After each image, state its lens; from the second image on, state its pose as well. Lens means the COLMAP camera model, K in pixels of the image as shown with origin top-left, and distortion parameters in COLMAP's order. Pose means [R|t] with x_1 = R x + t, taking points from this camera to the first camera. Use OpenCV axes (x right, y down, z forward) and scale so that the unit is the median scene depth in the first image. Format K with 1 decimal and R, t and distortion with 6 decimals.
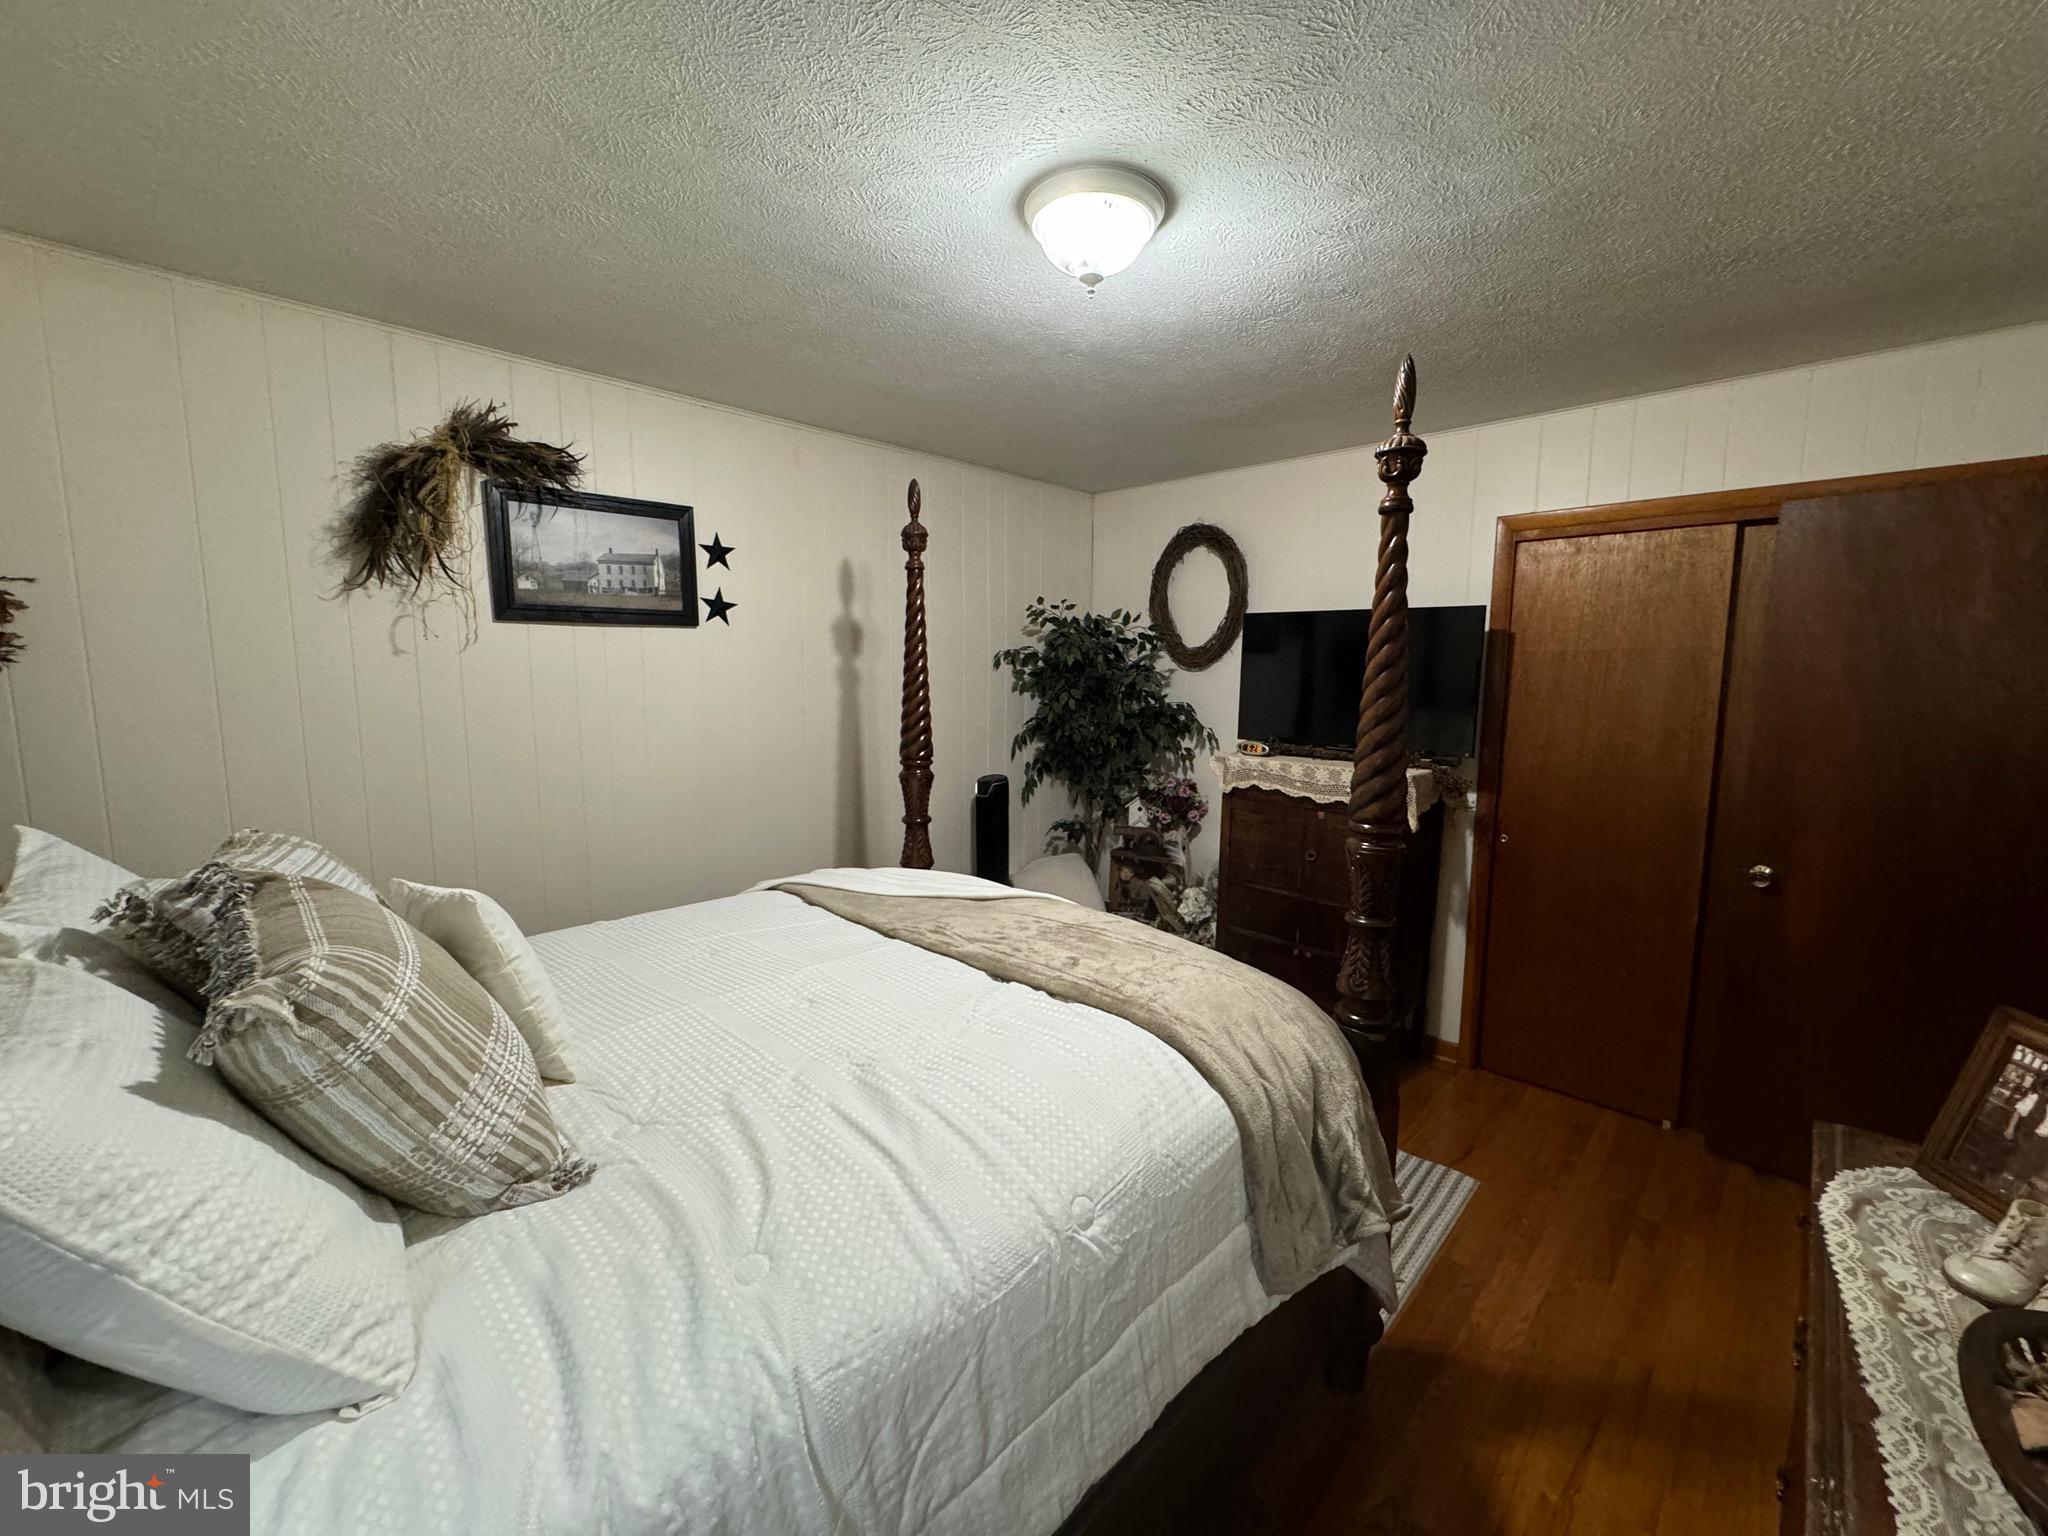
lens RADIAL K [[825.7, 0, 1025.1], [0, 825.7, 762.8], [0, 0, 1]] dist [0.000700, 0.000017]
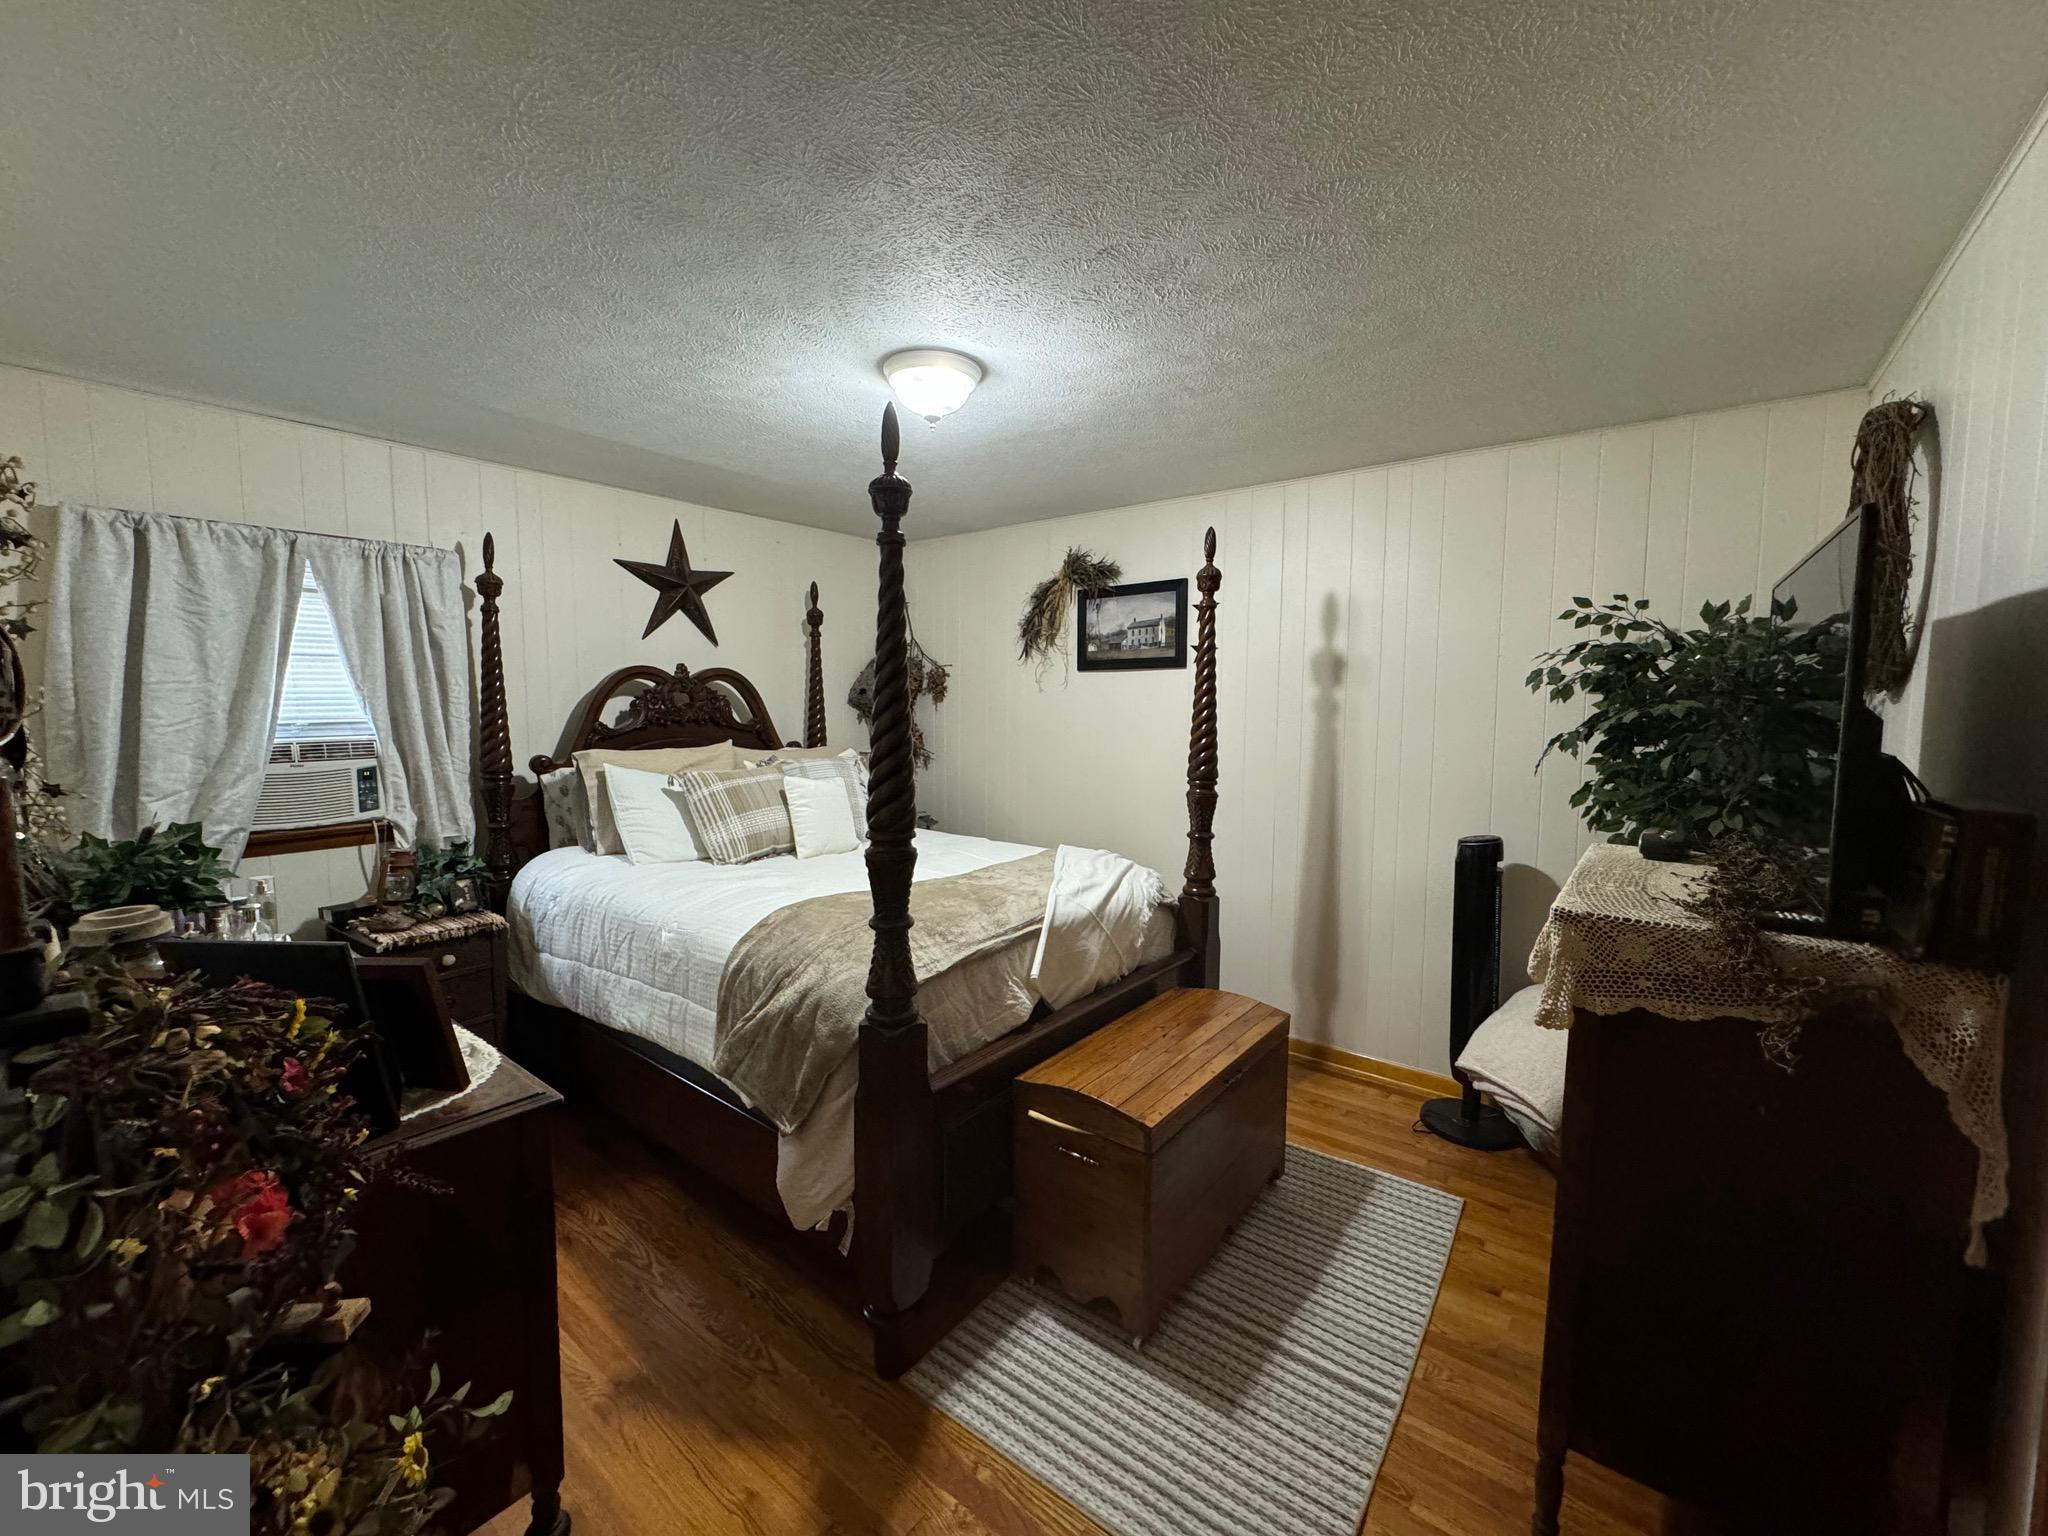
lens RADIAL K [[813.7, 0, 1025.8], [0, 813.7, 771.5], [0, 0, 1]] dist [-0.004374, 0.000999]
pose [[0.101292, 0.076551, -0.991907, 0.953209], [-0.123854, 0.990249, 0.063775, -0.056532], [0.987117, 0.116392, 0.109785, 0.679028]]
